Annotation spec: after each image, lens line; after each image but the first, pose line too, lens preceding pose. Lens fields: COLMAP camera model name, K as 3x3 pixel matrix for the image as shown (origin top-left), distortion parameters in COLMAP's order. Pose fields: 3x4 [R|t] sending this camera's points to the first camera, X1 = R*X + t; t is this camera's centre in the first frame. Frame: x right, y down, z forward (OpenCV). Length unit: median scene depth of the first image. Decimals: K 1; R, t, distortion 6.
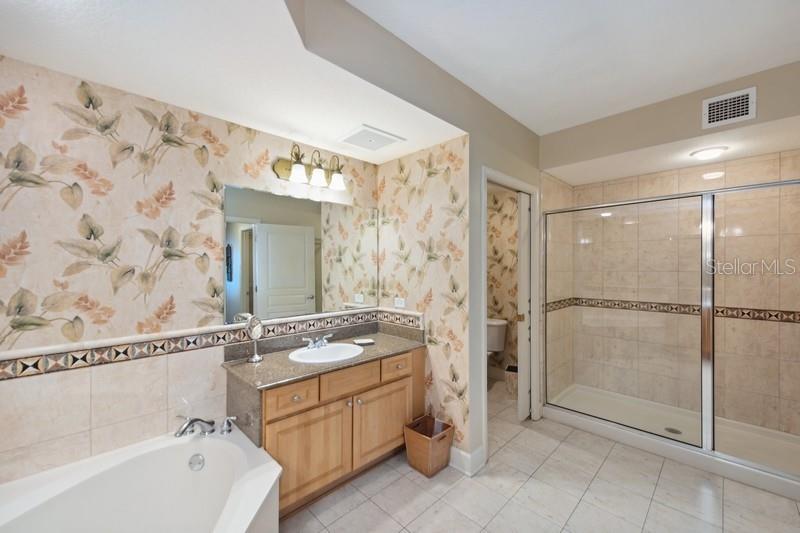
lens RADIAL K [[319.3, 0, 420.7], [0, 319.3, 261.5], [0, 0, 1]] dist [0.002186, -0.000453]
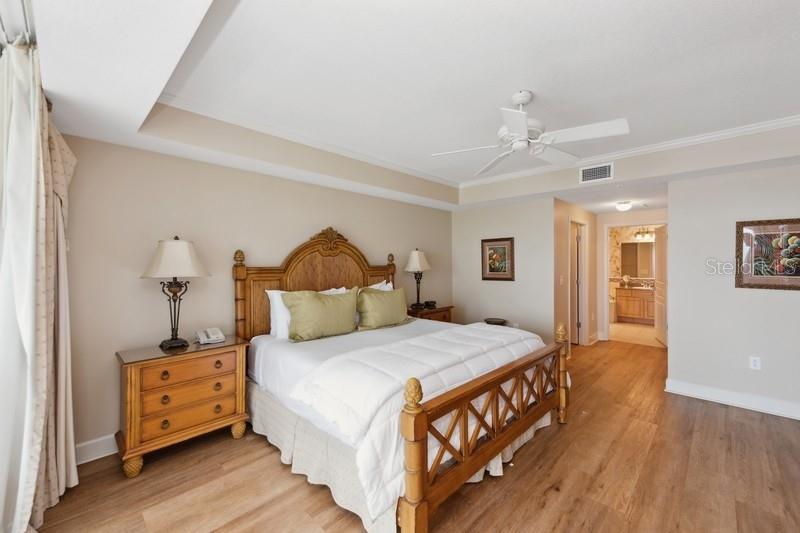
lens RADIAL K [[319.3, 0, 399.9], [0, 319.3, 264.7], [0, 0, 1]] dist [0.002186, -0.000453]
pose [[0.003400, 0.001933, -0.999992, 3.221512], [0.014285, 0.999896, 0.001982, -0.014922], [0.999892, -0.014292, 0.003372, -1.691466]]
